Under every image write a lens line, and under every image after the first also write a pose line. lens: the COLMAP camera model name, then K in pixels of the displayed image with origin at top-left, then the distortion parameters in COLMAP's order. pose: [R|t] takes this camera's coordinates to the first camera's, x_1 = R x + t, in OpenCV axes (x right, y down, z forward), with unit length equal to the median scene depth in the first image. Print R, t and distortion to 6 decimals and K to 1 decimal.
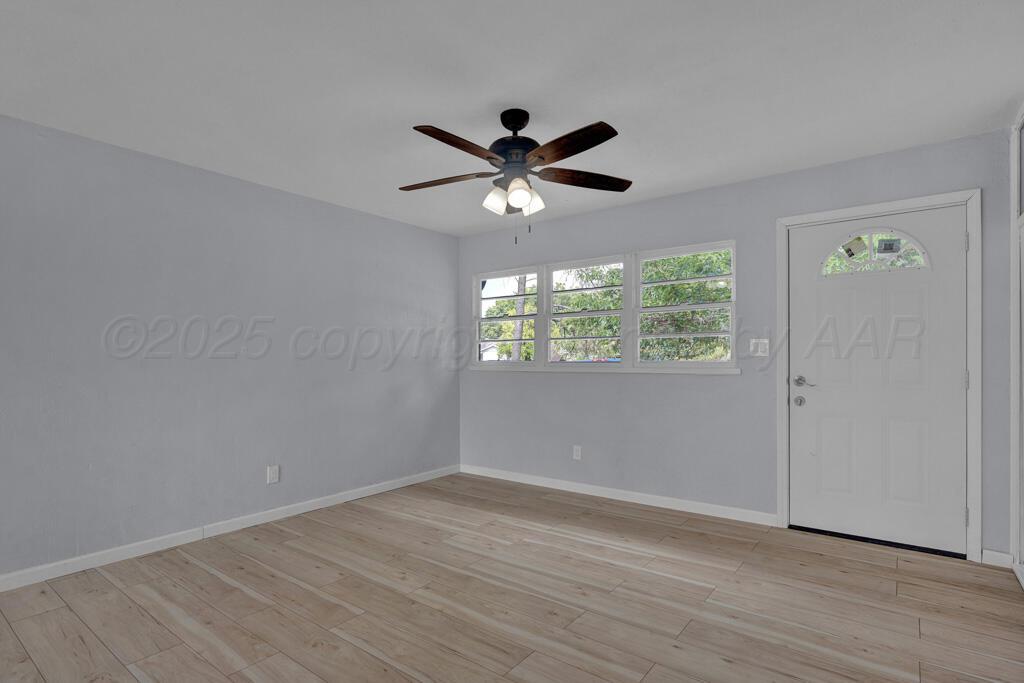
lens RADIAL K [[506.9, 0, 517.3], [0, 506.9, 342.3], [0, 0, 1]] dist [-0.000705, -0.000072]
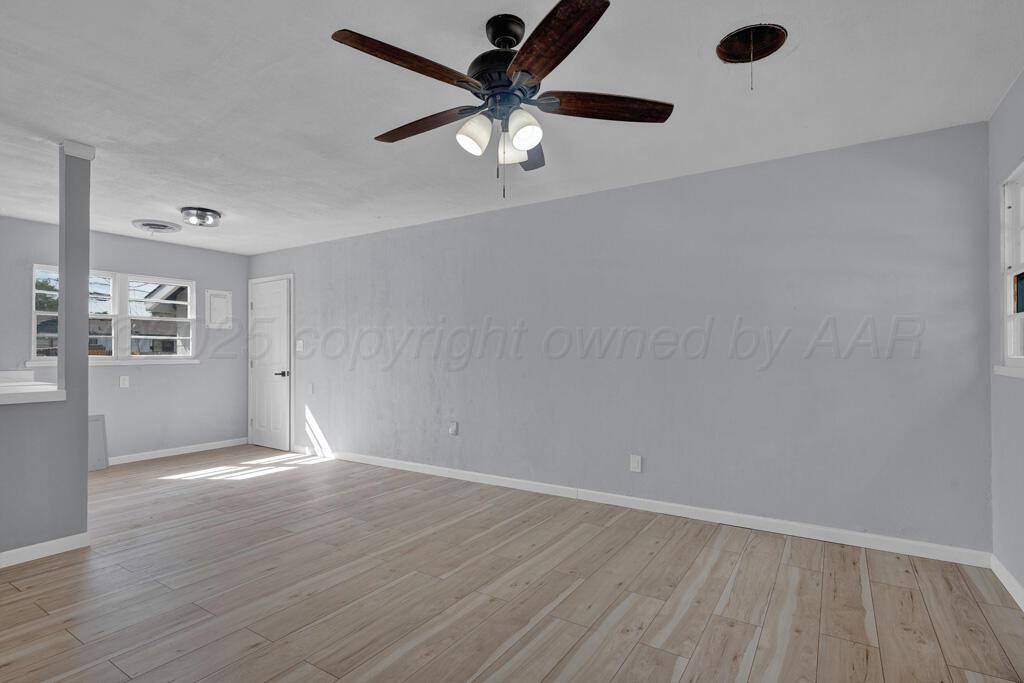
lens RADIAL K [[506.9, 0, 517.4], [0, 506.9, 347.9], [0, 0, 1]] dist [-0.000705, -0.000072]
pose [[0.089814, -0.000506, -0.995958, 0.701052], [0.033706, 0.999429, 0.002532, 0.020828], [0.995388, -0.033797, 0.089780, 0.914378]]
